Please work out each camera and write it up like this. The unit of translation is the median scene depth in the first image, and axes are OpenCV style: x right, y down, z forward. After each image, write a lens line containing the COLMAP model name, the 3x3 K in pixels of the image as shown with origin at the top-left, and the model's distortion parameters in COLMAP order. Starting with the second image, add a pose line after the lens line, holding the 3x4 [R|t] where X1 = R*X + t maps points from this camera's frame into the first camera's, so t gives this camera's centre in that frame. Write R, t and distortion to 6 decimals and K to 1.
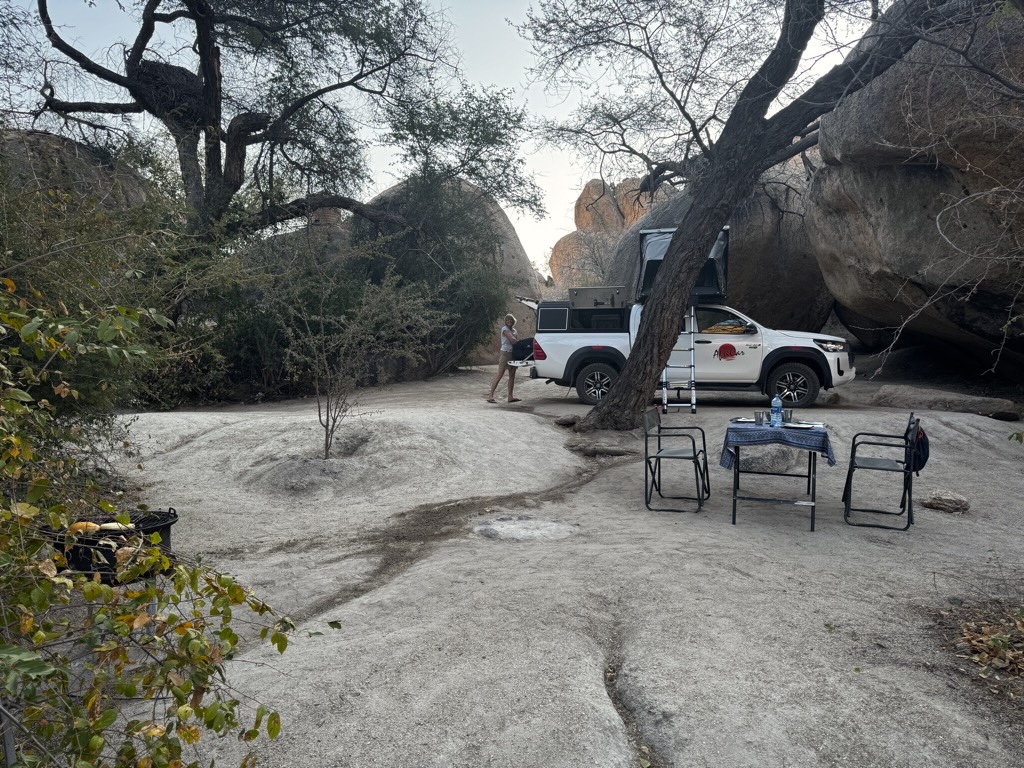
lens RADIAL K [[716.9, 0, 512.3], [0, 716.9, 388.6], [0, 0, 1]] dist [0.012106, 0.000748]
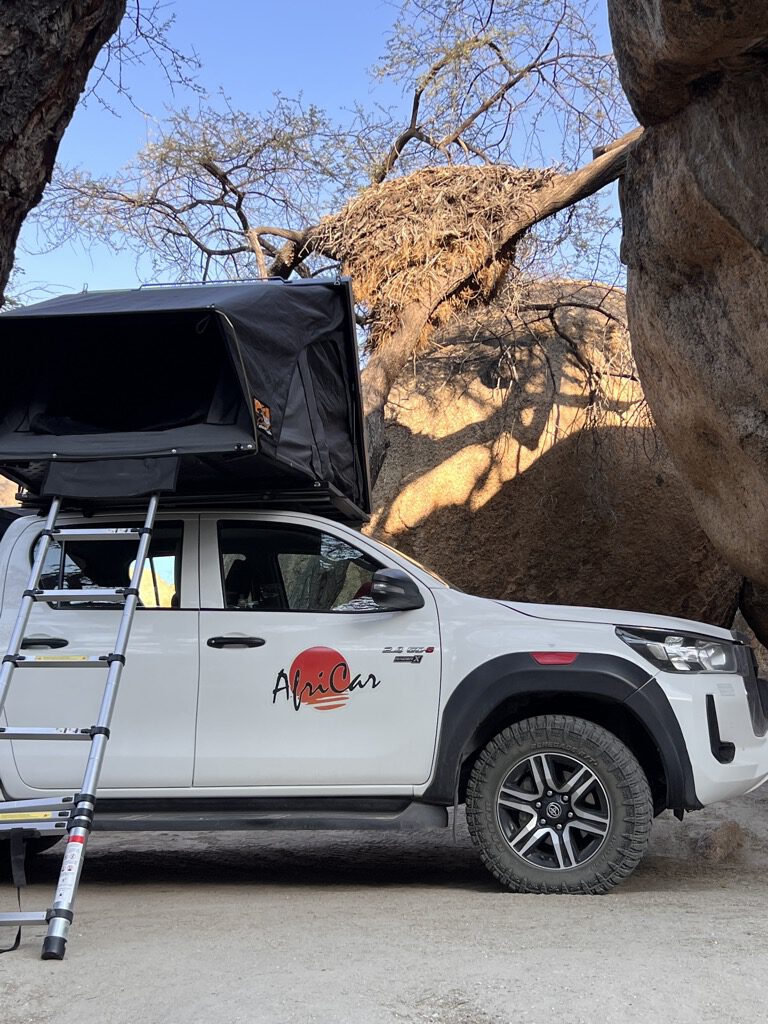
lens RADIAL K [[1237.3, 0, 382.6], [0, 1237.3, 510.3], [0, 0, 1]] dist [0.067968, 0.000000]
pose [[0.992712, 0.007997, 0.120243, 0.268354], [0.019014, 0.974903, -0.221818, -0.008896], [-0.118999, 0.222488, 0.967646, 0.534930]]
